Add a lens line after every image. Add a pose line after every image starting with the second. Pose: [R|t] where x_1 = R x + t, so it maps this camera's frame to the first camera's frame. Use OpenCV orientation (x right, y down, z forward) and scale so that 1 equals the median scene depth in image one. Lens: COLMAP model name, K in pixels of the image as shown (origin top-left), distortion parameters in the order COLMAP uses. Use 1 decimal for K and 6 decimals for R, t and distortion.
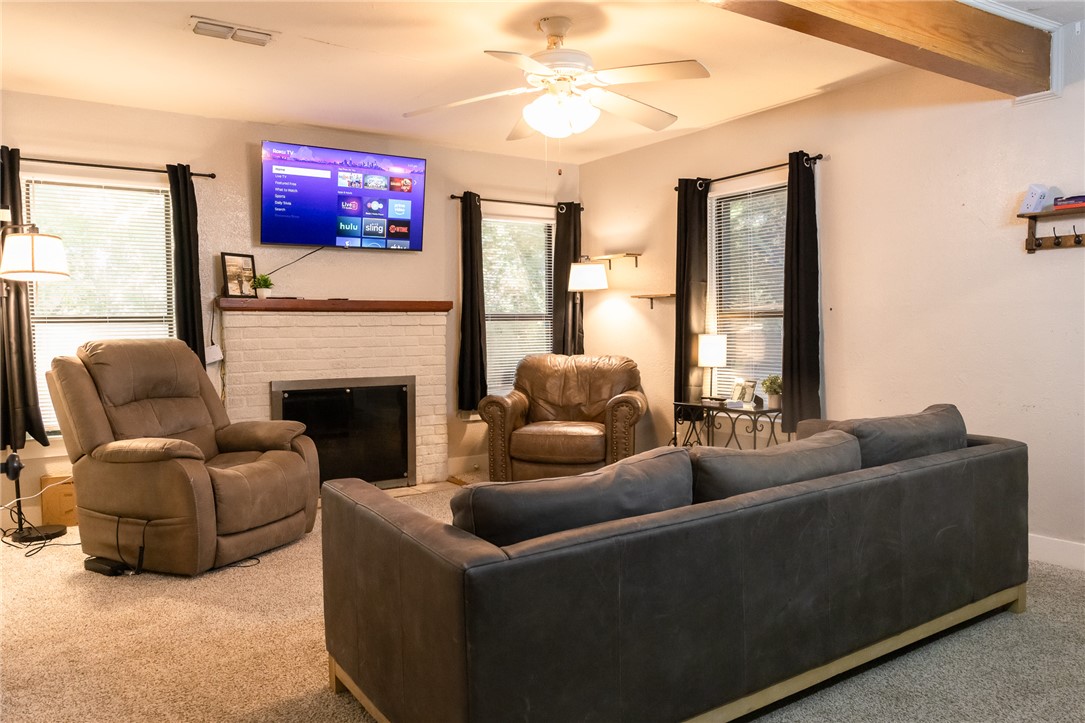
lens RADIAL K [[787.9, 0, 542.5], [0, 787.9, 361.5], [0, 0, 1]] dist [-0.004977, -0.001614]
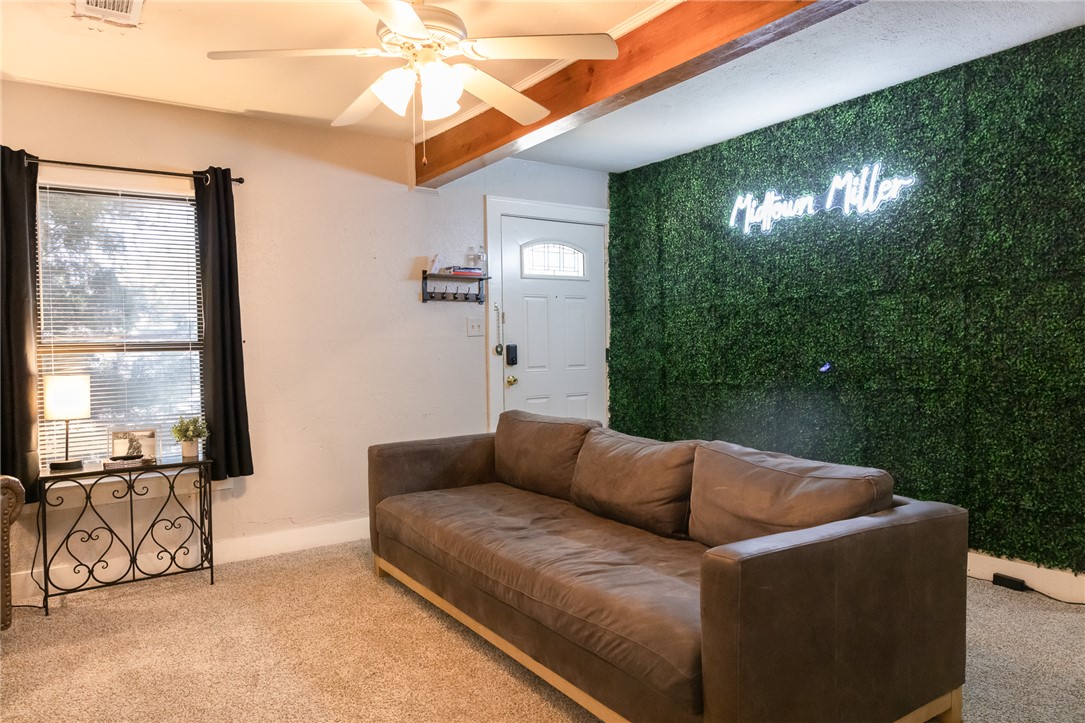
lens RADIAL K [[723.4, 0, 545.3], [0, 723.4, 360.3], [0, 0, 1]] dist [0.002079, 0.003572]
pose [[0.002318, -0.010337, 0.999944, -0.473824], [0.065343, 0.997811, 0.010163, -0.027258], [-0.997860, 0.065316, 0.002988, 0.590500]]
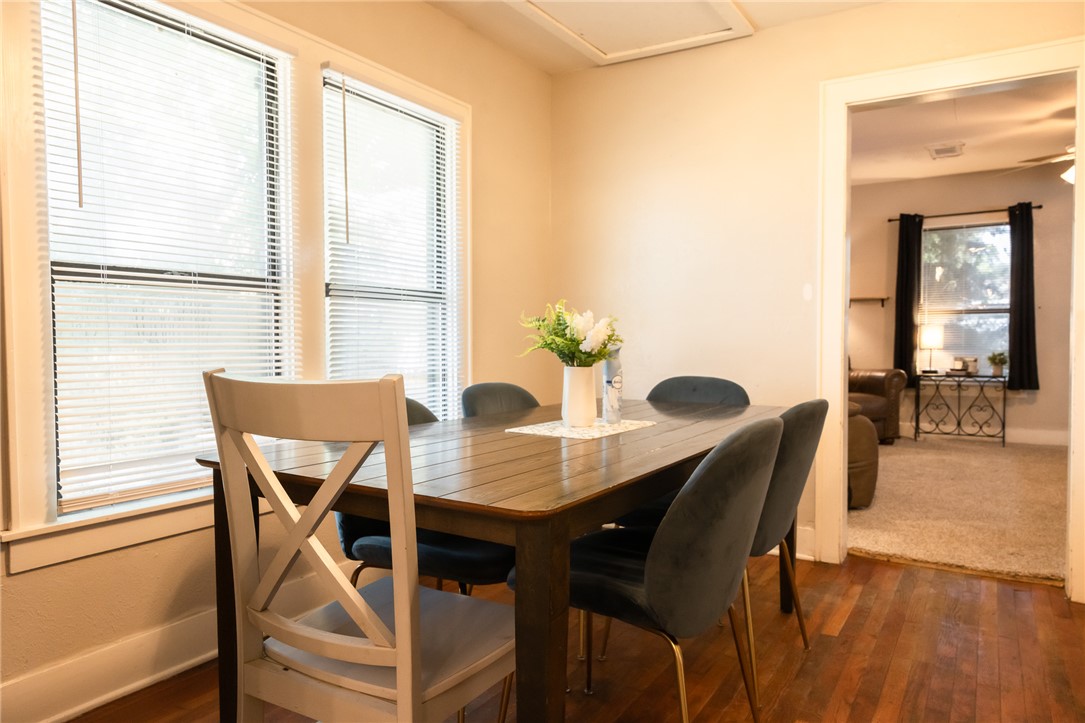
lens RADIAL K [[723.4, 0, 545.3], [0, 723.4, 360.3], [0, 0, 1]] dist [0.002079, 0.003572]
pose [[0.907610, -0.014218, 0.419575, -1.017209], [0.018733, 0.999802, -0.006644, 0.025455], [-0.419397, 0.013890, 0.907697, 0.116058]]
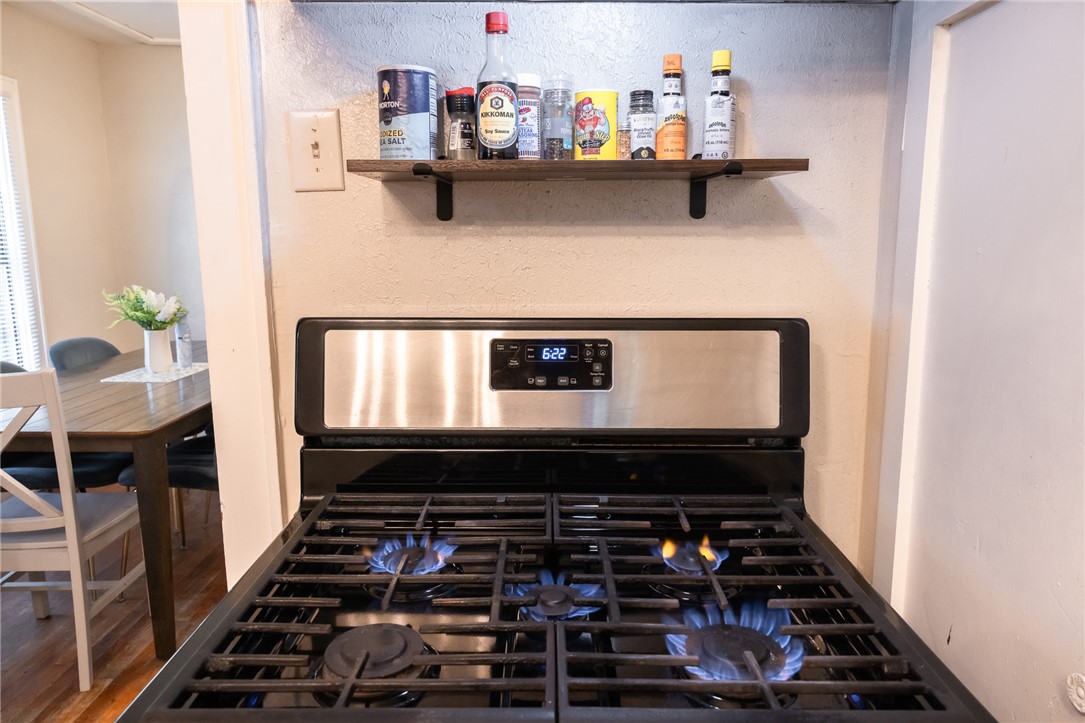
lens RADIAL K [[728.4, 0, 546.3], [0, 728.4, 353.9], [0, 0, 1]] dist [-0.004460, -0.000984]
pose [[0.550678, -0.139970, 0.822899, -1.146750], [0.041656, 0.989220, 0.140384, -0.027179], [-0.833678, -0.043027, 0.550572, -0.118029]]
